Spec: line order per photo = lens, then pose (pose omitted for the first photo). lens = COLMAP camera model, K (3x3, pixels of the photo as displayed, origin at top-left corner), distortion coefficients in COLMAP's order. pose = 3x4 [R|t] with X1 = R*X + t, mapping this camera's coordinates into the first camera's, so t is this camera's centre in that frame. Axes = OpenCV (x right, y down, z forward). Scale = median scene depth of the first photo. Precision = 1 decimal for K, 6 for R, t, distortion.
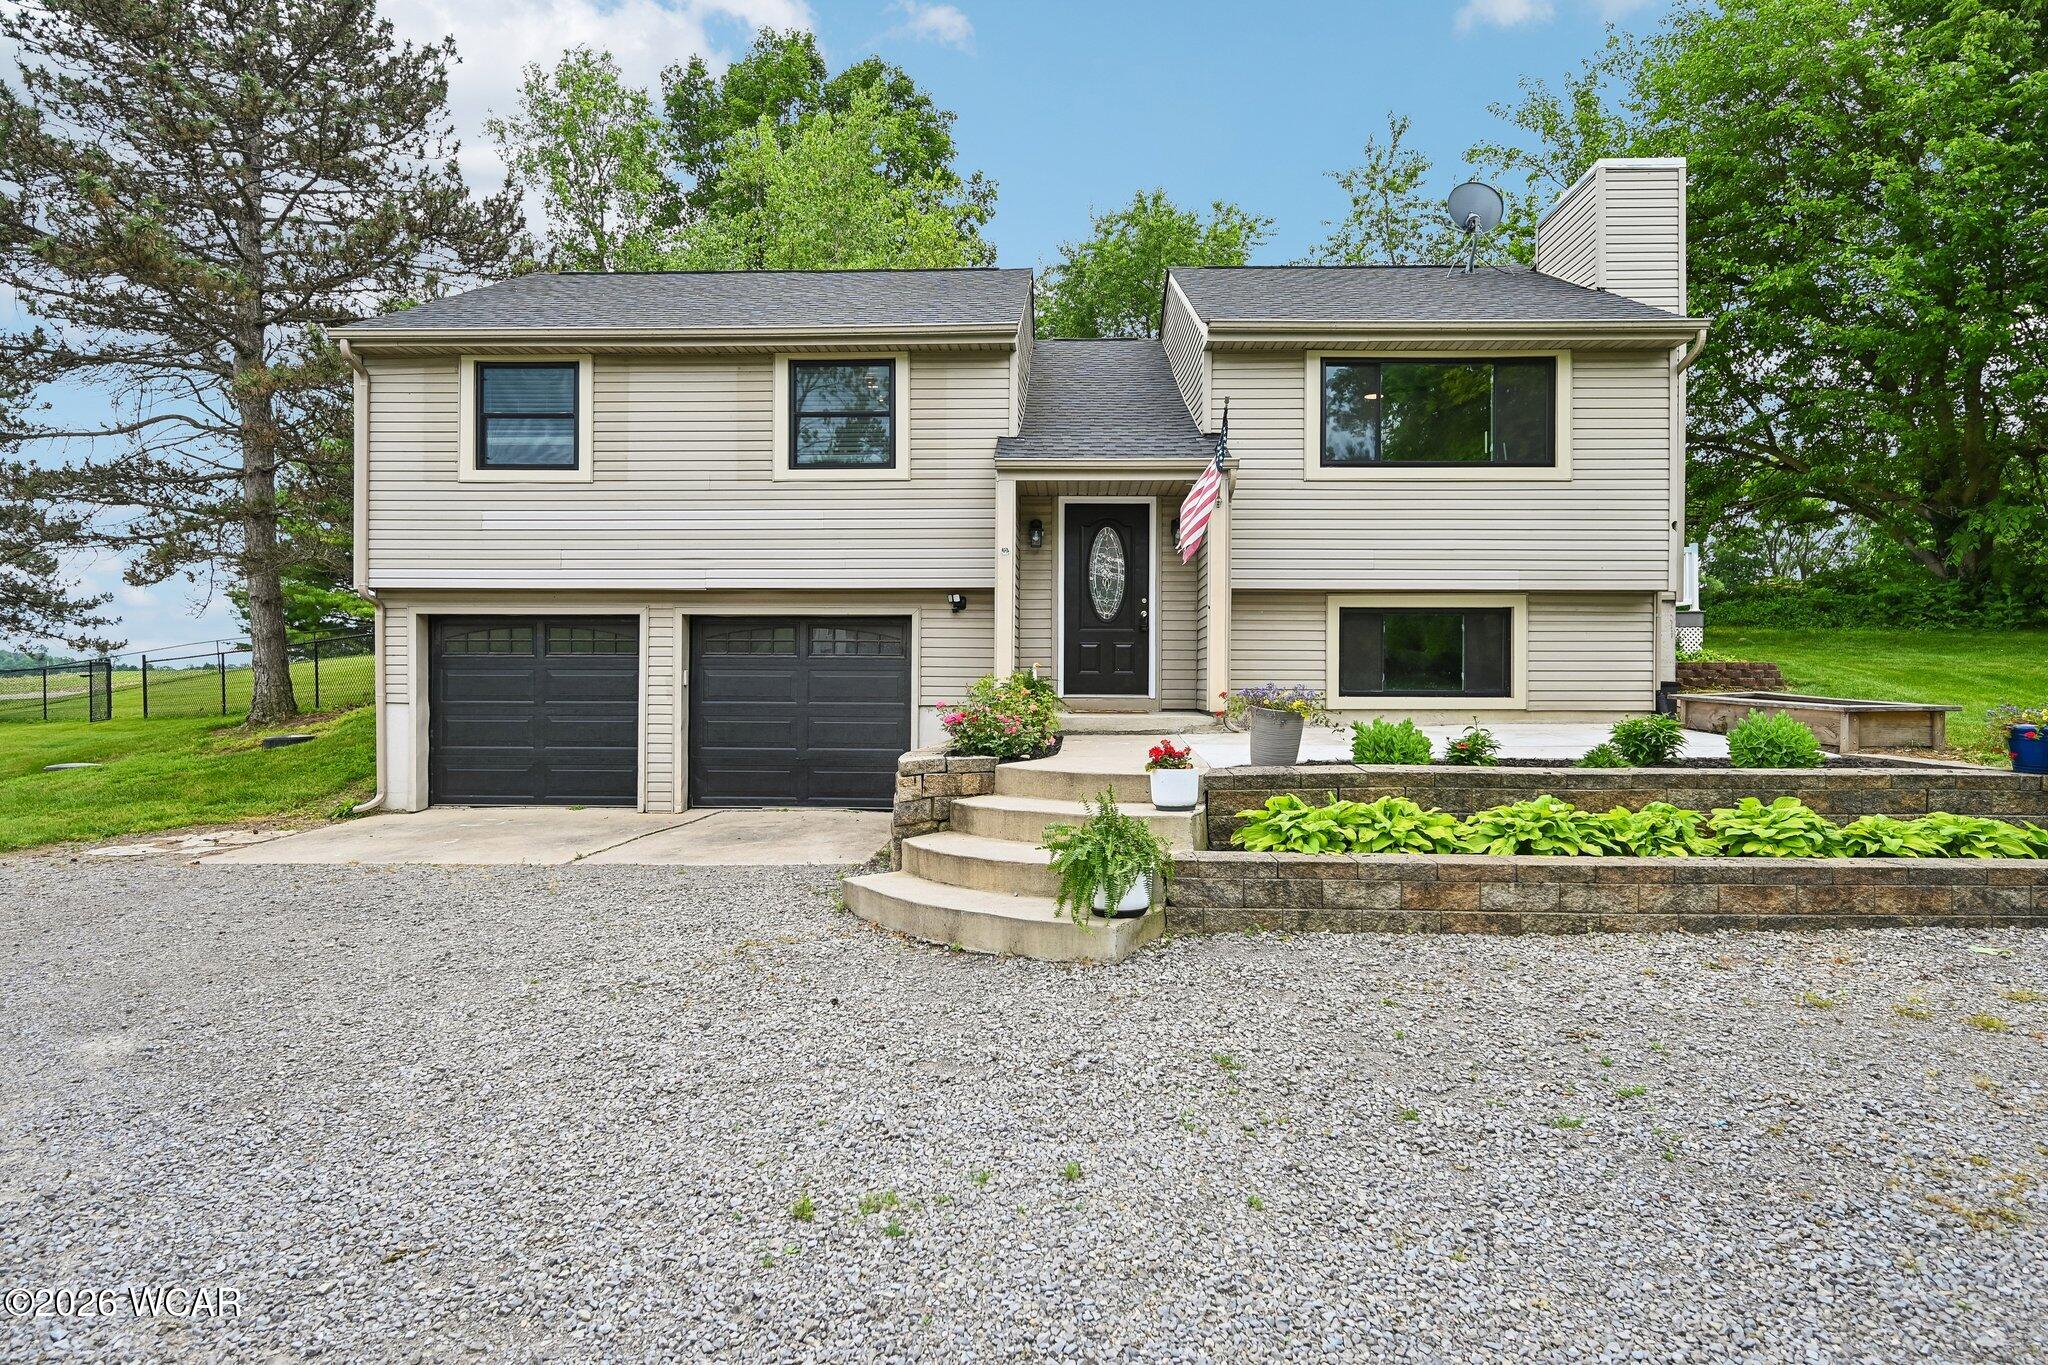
lens RADIAL K [[1104.7, 0, 1024.5], [0, 1104.7, 680.5], [0, 0, 1]] dist [0.001197, -0.000570]
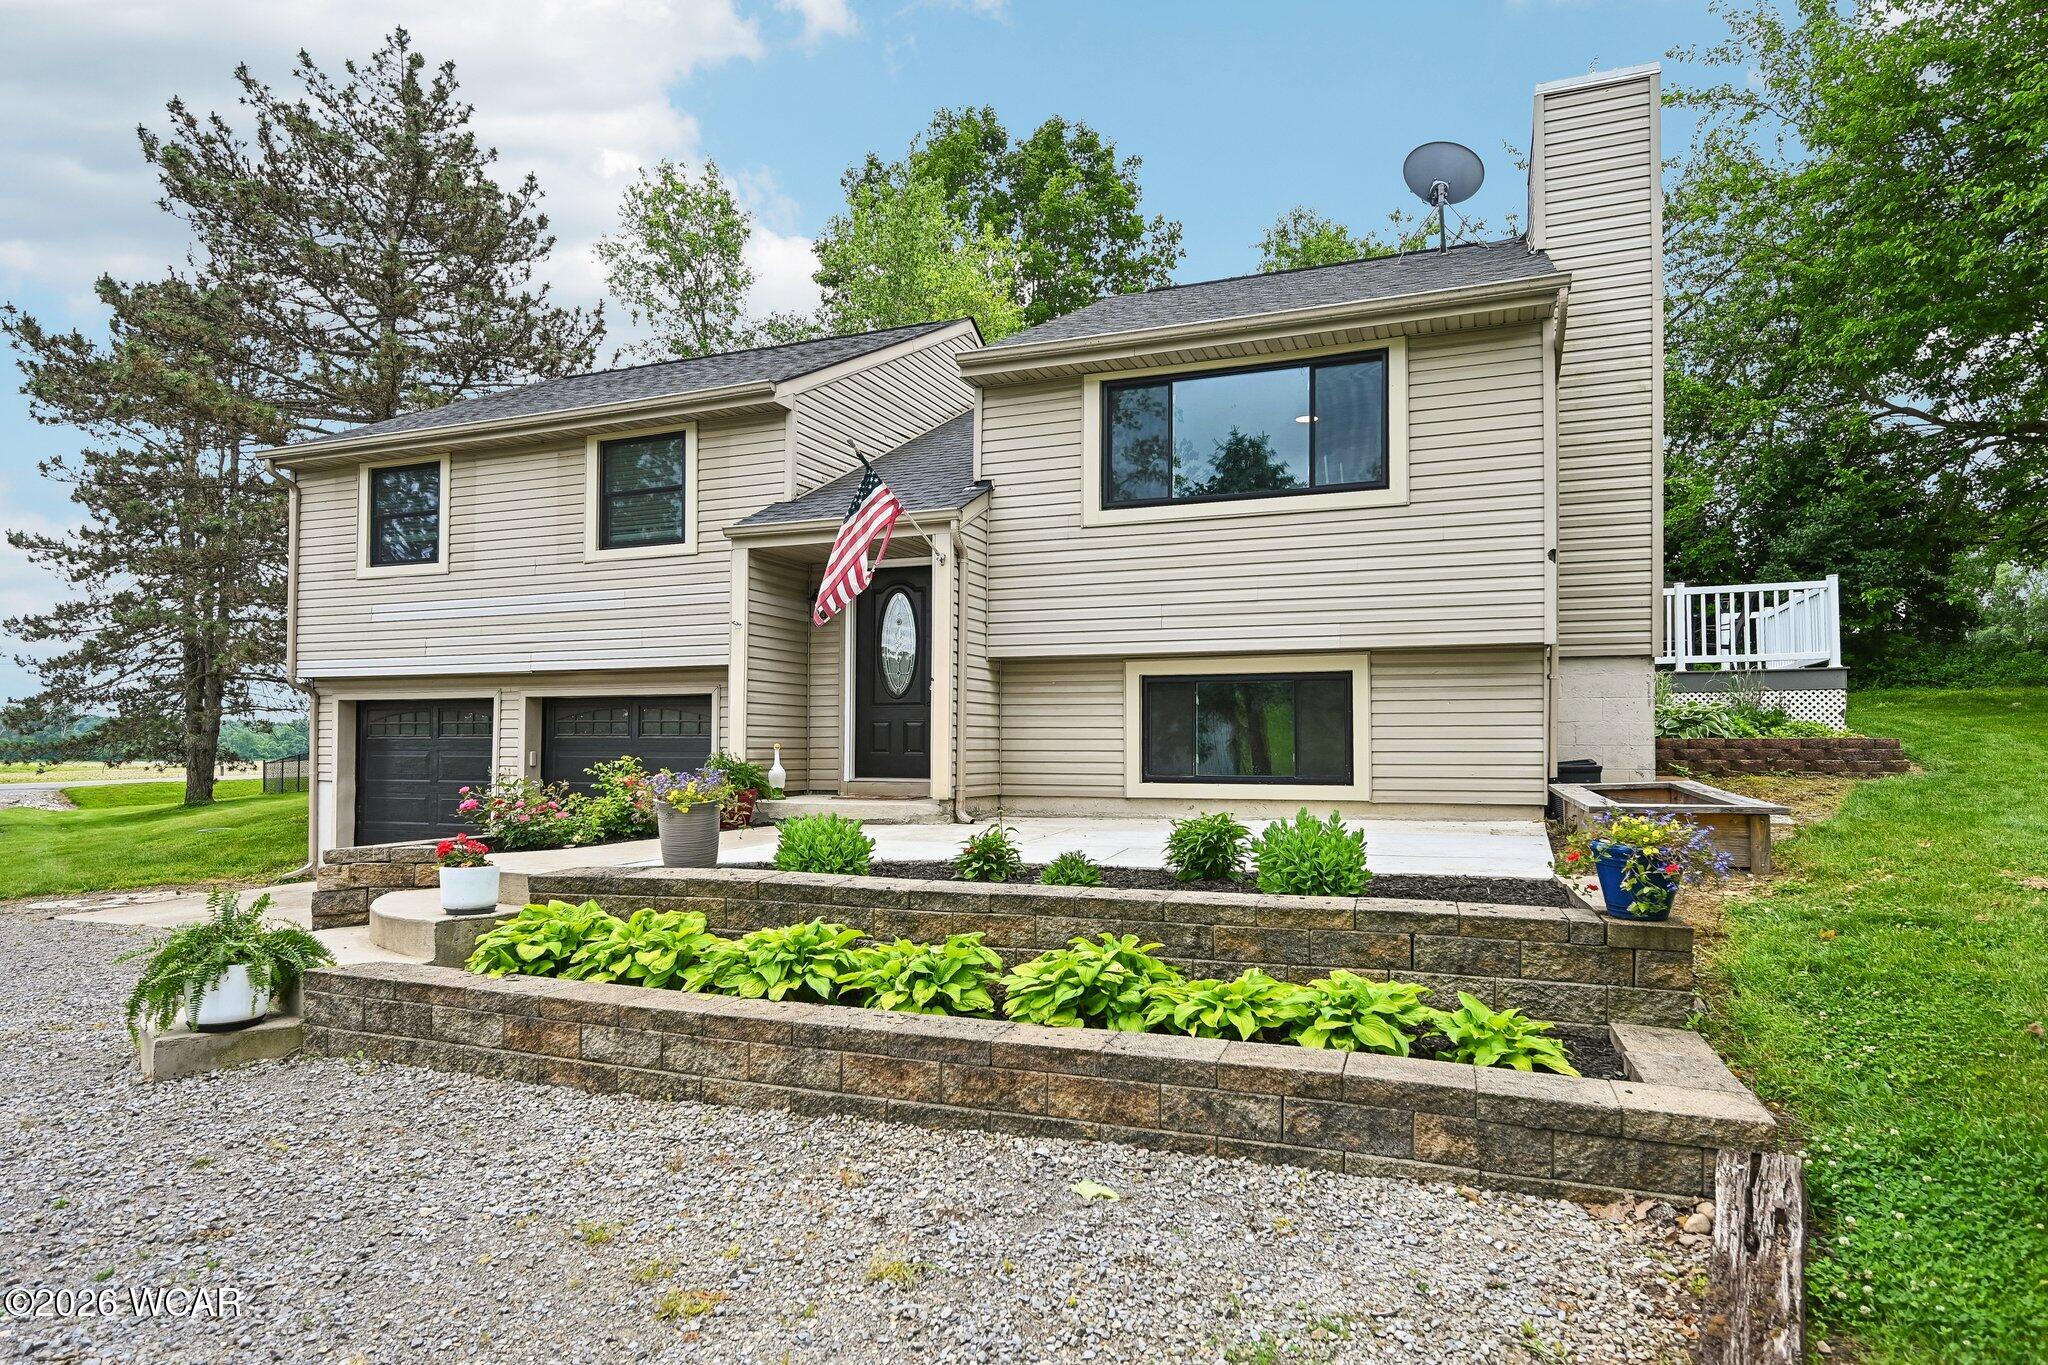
lens RADIAL K [[1137.9, 0, 1024.1], [0, 1137.9, 733.3], [0, 0, 1]] dist [-0.000585, -0.001800]
pose [[0.943391, -0.006104, -0.331627, 0.499880], [-0.000785, 0.999787, -0.020634, -0.005114], [0.331682, 0.019726, 0.943185, 0.165363]]
